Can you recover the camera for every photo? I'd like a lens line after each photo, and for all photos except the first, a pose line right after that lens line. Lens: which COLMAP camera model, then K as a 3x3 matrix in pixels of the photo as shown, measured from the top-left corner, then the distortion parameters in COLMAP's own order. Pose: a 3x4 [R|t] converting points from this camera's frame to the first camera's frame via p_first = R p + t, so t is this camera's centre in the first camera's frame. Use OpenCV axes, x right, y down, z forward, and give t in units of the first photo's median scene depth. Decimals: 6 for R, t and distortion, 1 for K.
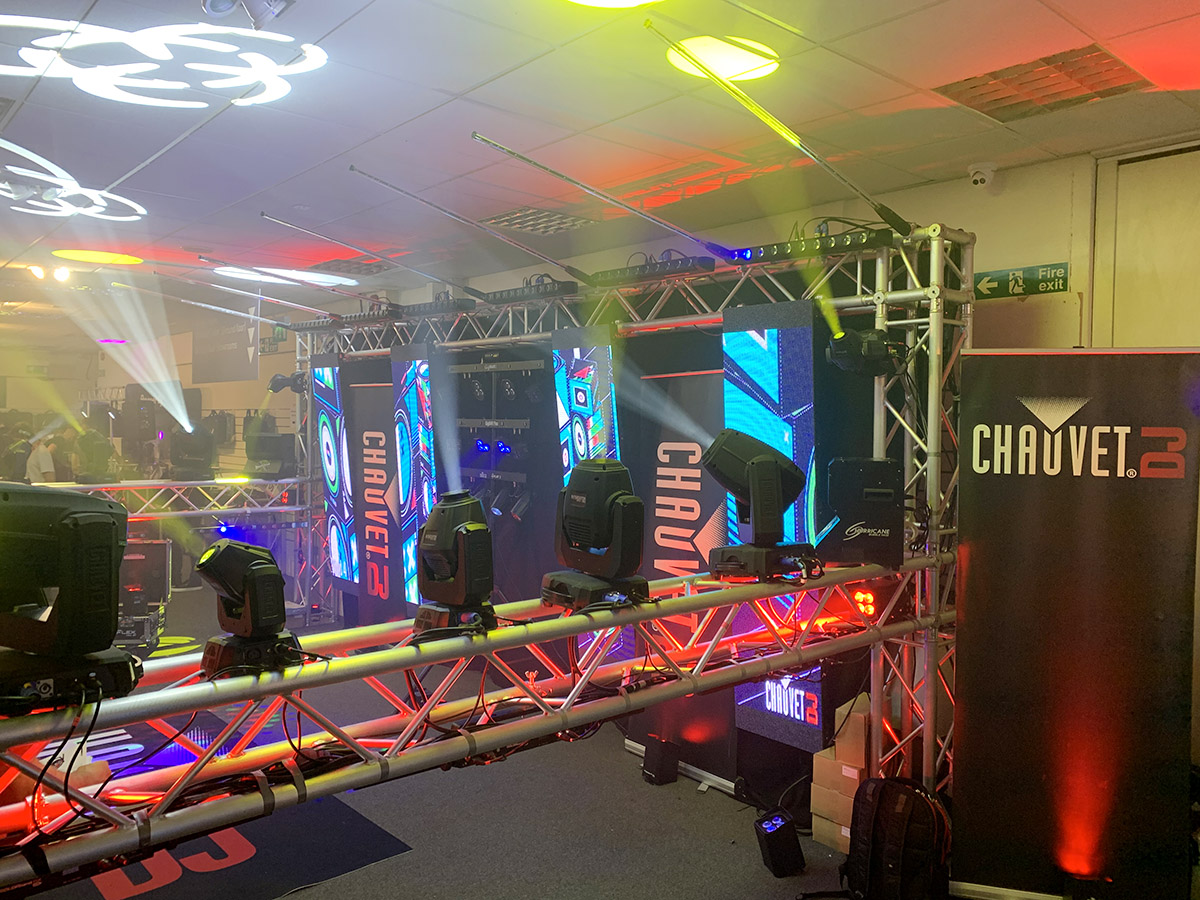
lens RADIAL K [[910.4, 0, 603.0], [0, 910.4, 449.8], [0, 0, 1]] dist [0.050235, -0.019650]
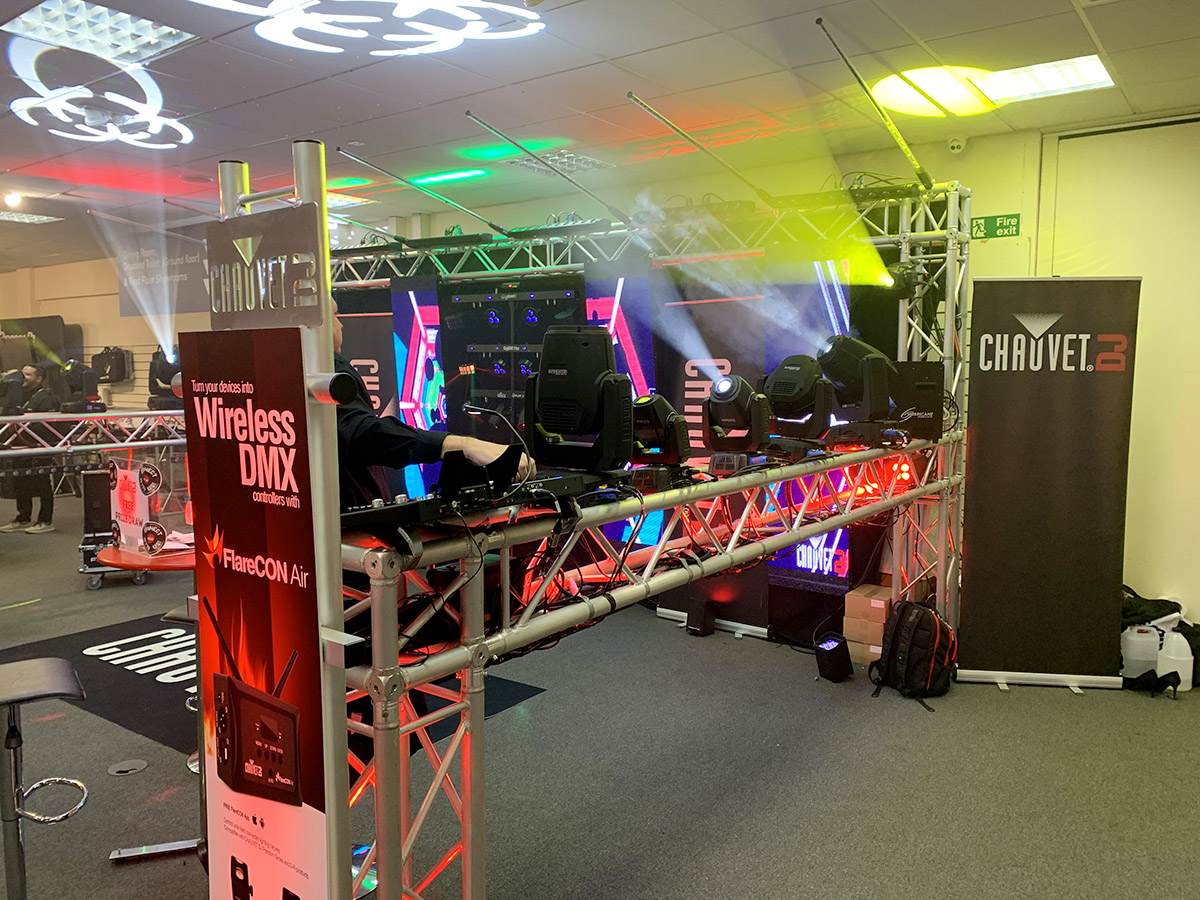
lens RADIAL K [[910.4, 0, 592.7], [0, 910.4, 452.0], [0, 0, 1]] dist [0.050235, -0.019650]
pose [[0.976917, -0.028430, 0.211720, -0.420948], [0.015834, 0.998015, 0.060957, 0.050923], [-0.213033, -0.056197, 0.975428, -0.187788]]
